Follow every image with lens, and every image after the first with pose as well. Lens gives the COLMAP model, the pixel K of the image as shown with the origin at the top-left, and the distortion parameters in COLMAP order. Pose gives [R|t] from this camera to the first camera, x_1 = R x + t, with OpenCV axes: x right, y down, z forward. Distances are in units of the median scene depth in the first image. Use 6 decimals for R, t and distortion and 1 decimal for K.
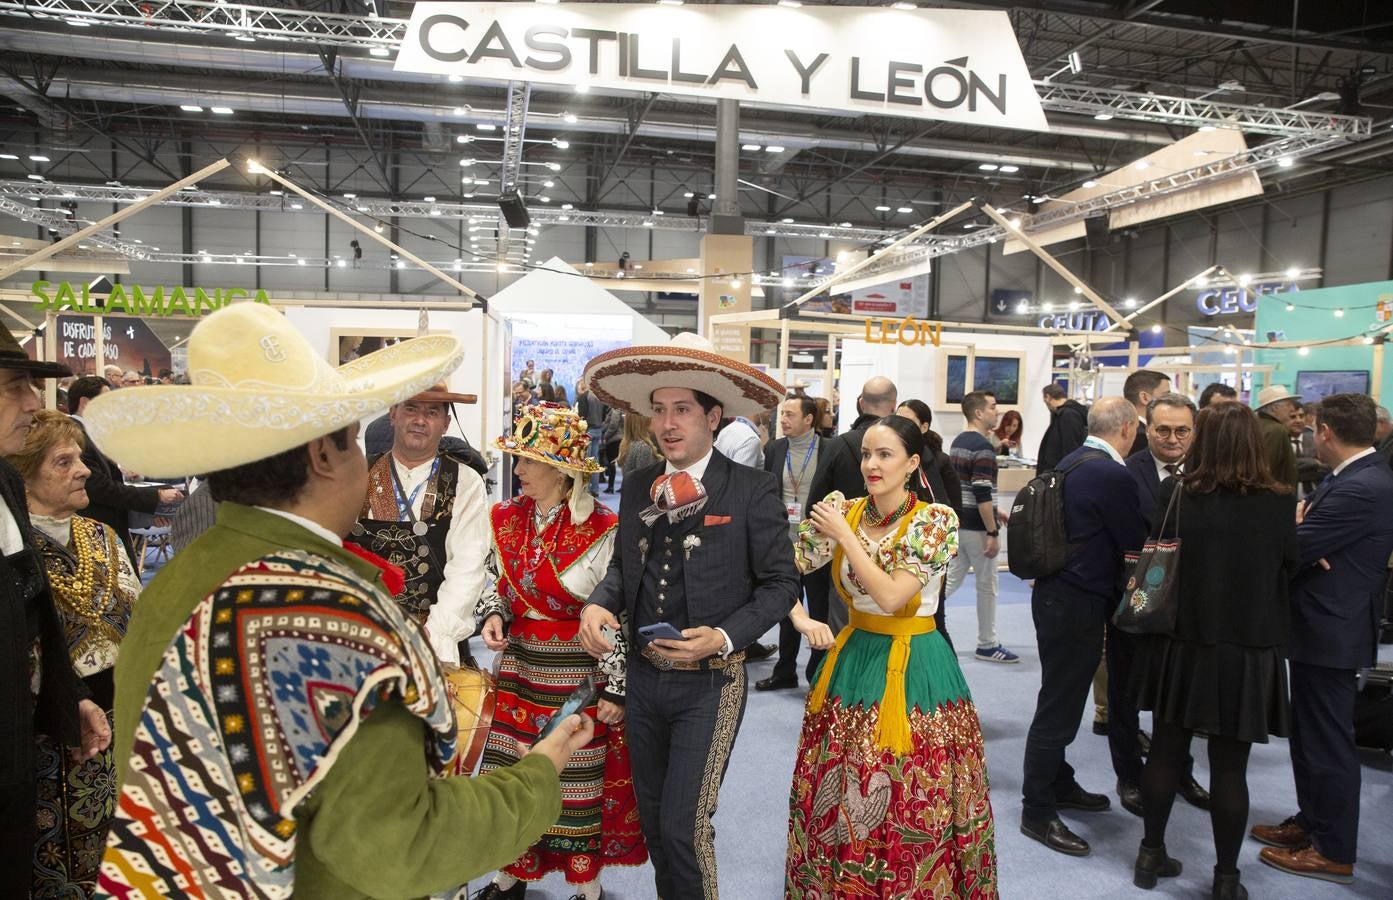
lens RADIAL K [[949.6, 0, 701.8], [0, 949.6, 459.5], [0, 0, 1]] dist [-0.050696, 0.024292]
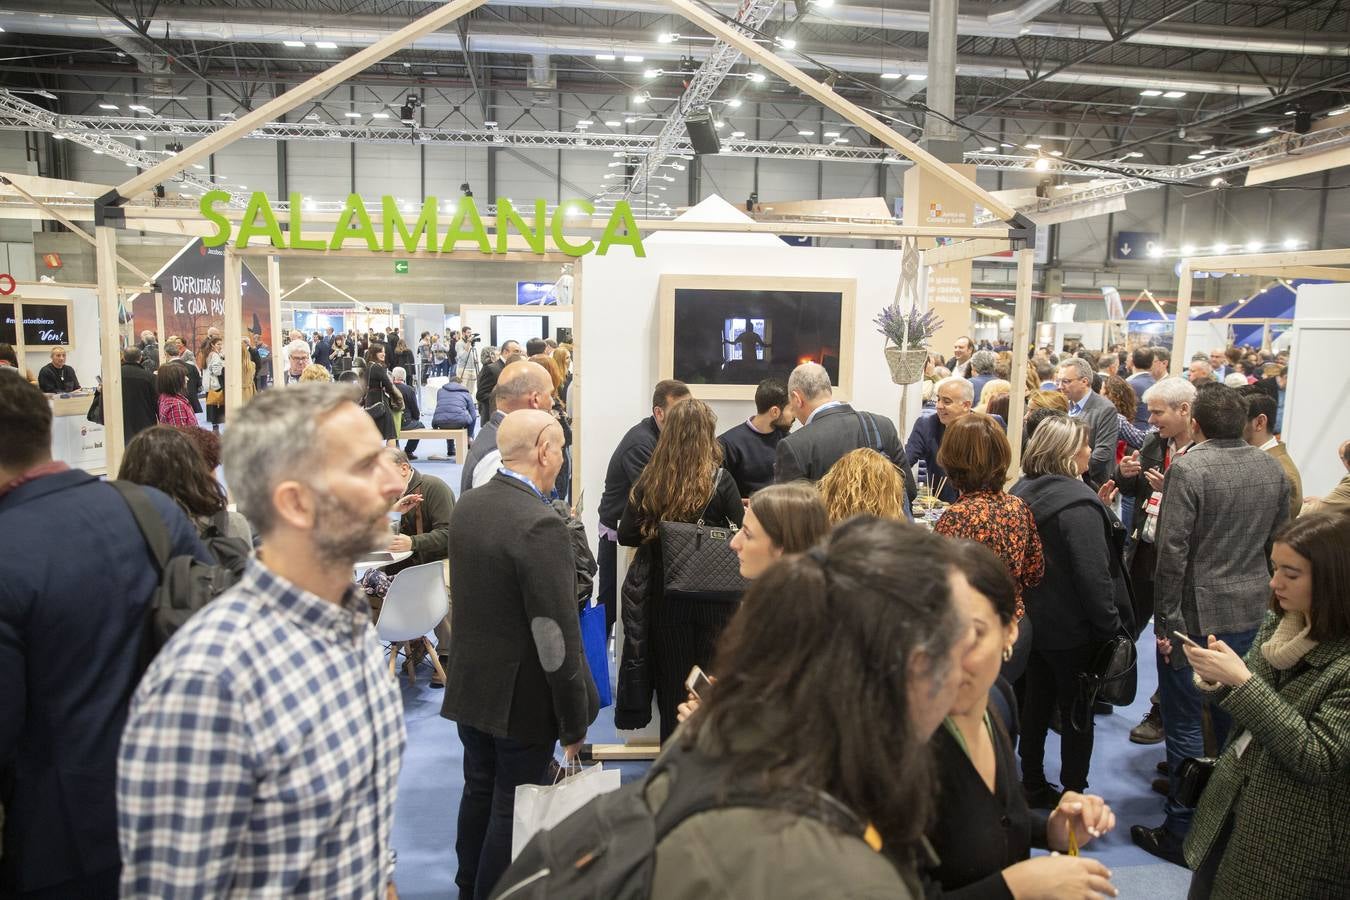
lens RADIAL K [[919.5, 0, 684.6], [0, 919.5, 435.6], [0, 0, 1]] dist [-0.054739, 0.030038]
pose [[0.997387, 0.002586, -0.072192, -0.079604], [-0.000064, 0.999390, 0.034919, -0.013966], [0.072238, -0.034823, 0.996779, 0.095842]]
